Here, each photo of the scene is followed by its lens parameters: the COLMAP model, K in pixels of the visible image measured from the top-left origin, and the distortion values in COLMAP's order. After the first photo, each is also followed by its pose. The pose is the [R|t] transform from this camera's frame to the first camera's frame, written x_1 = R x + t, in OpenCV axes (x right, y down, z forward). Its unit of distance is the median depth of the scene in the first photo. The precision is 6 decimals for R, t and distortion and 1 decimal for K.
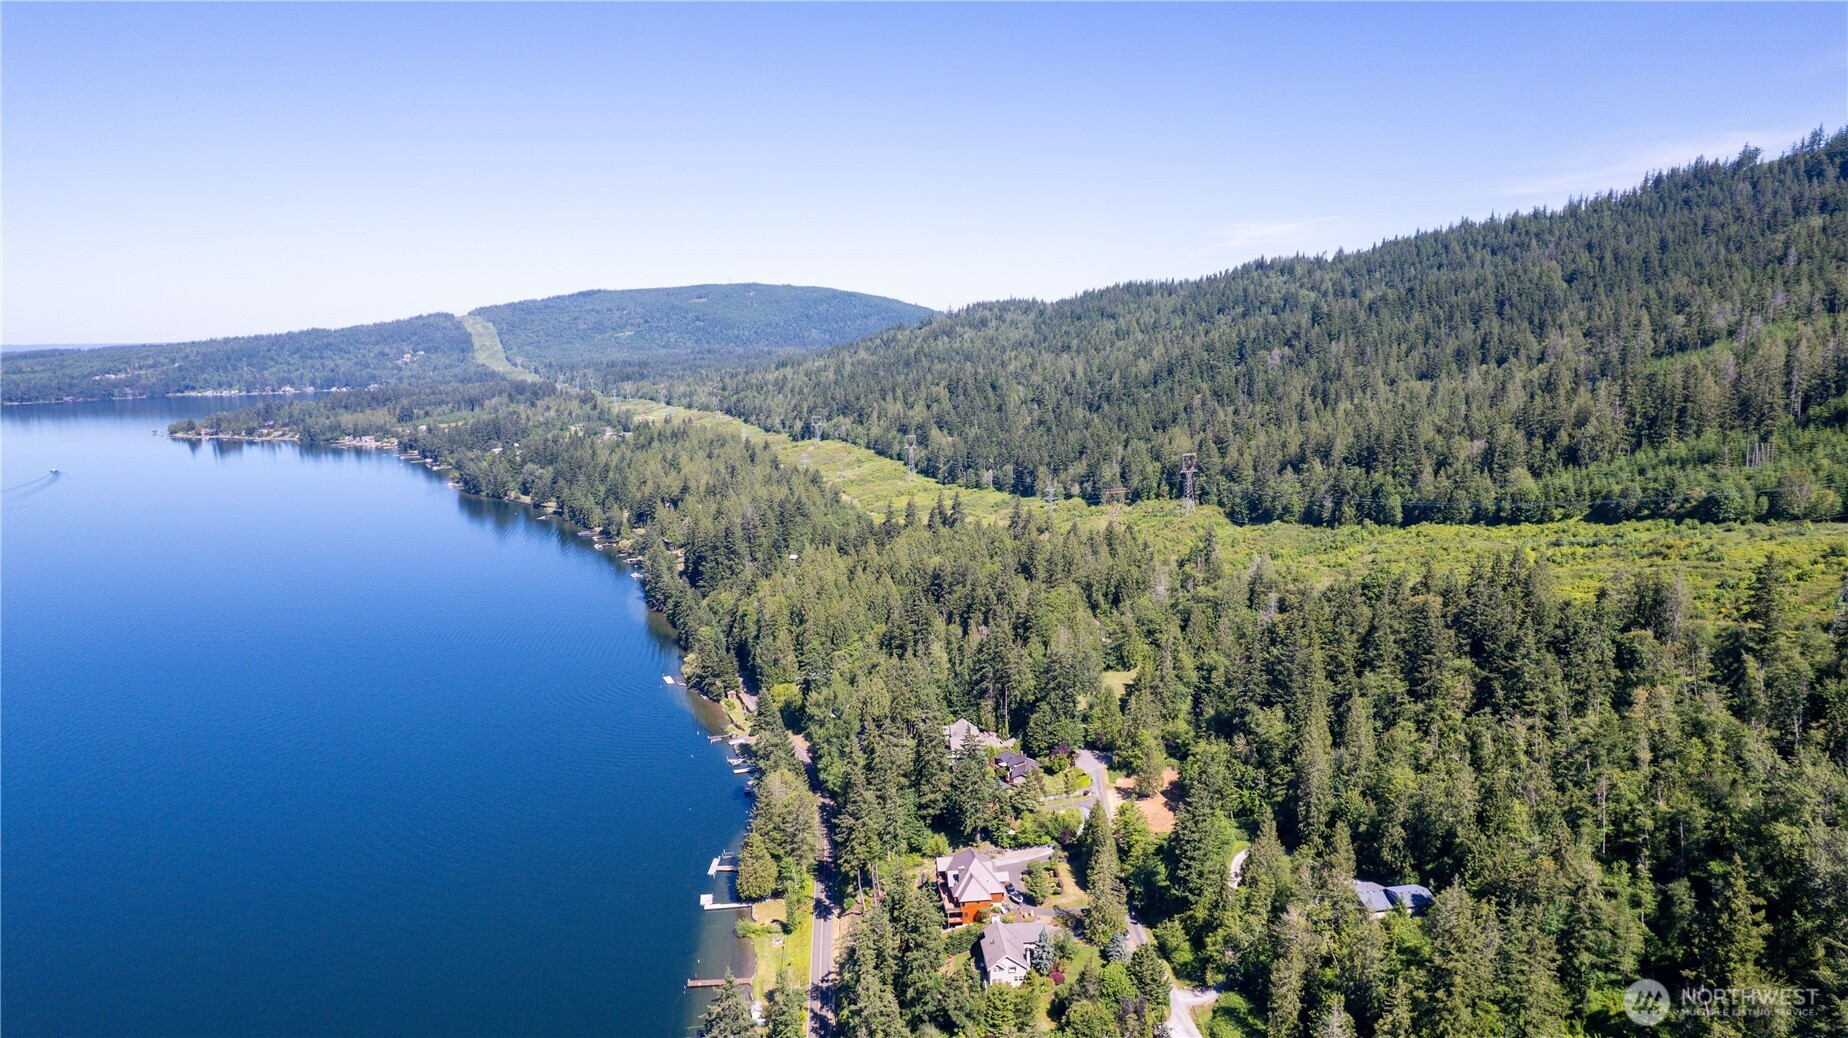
lens RADIAL K [[1179.7, 0, 924.0], [0, 1179.7, 519.0], [0, 0, 1]] dist [-0.077601, 0.070572]
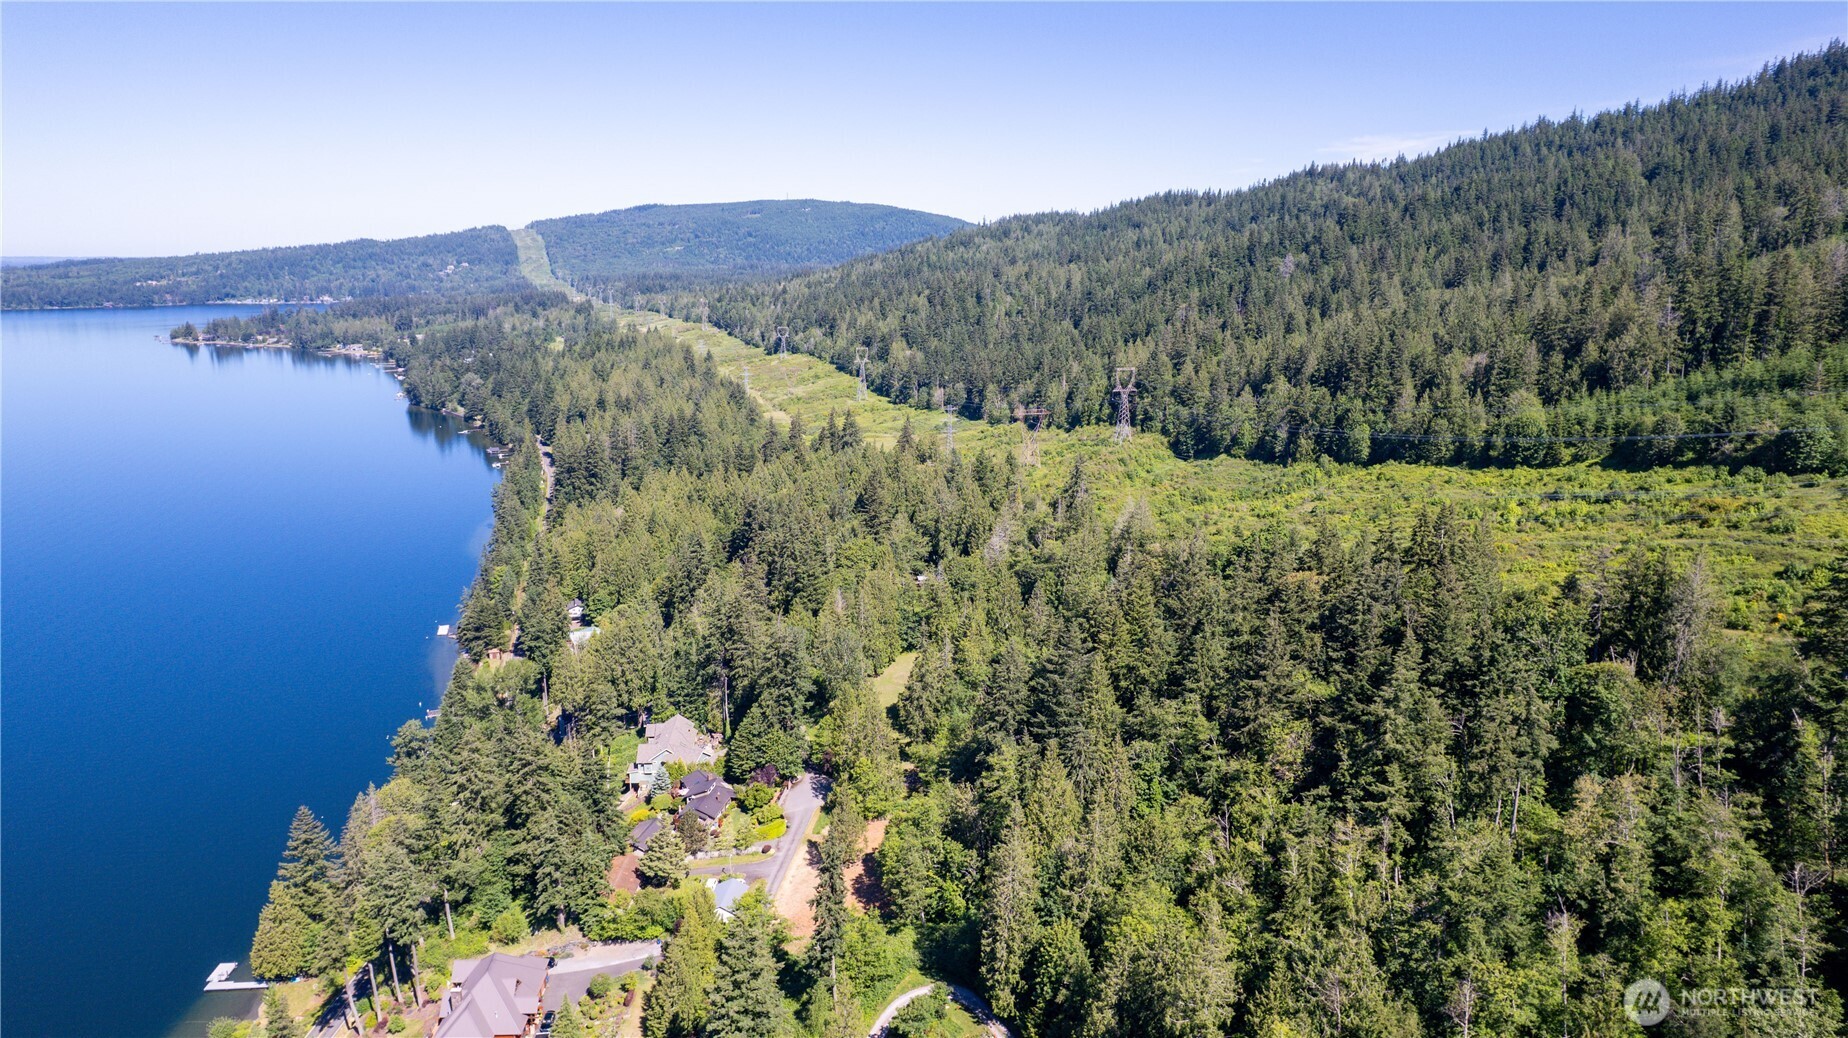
lens RADIAL K [[1179.7, 0, 924.0], [0, 1179.7, 519.0], [0, 0, 1]] dist [-0.077601, 0.070572]
pose [[0.997672, 0.029823, -0.061335, 0.122604], [-0.025958, 0.997684, 0.062878, 0.000306], [0.063068, -0.061140, 0.996135, 0.162696]]
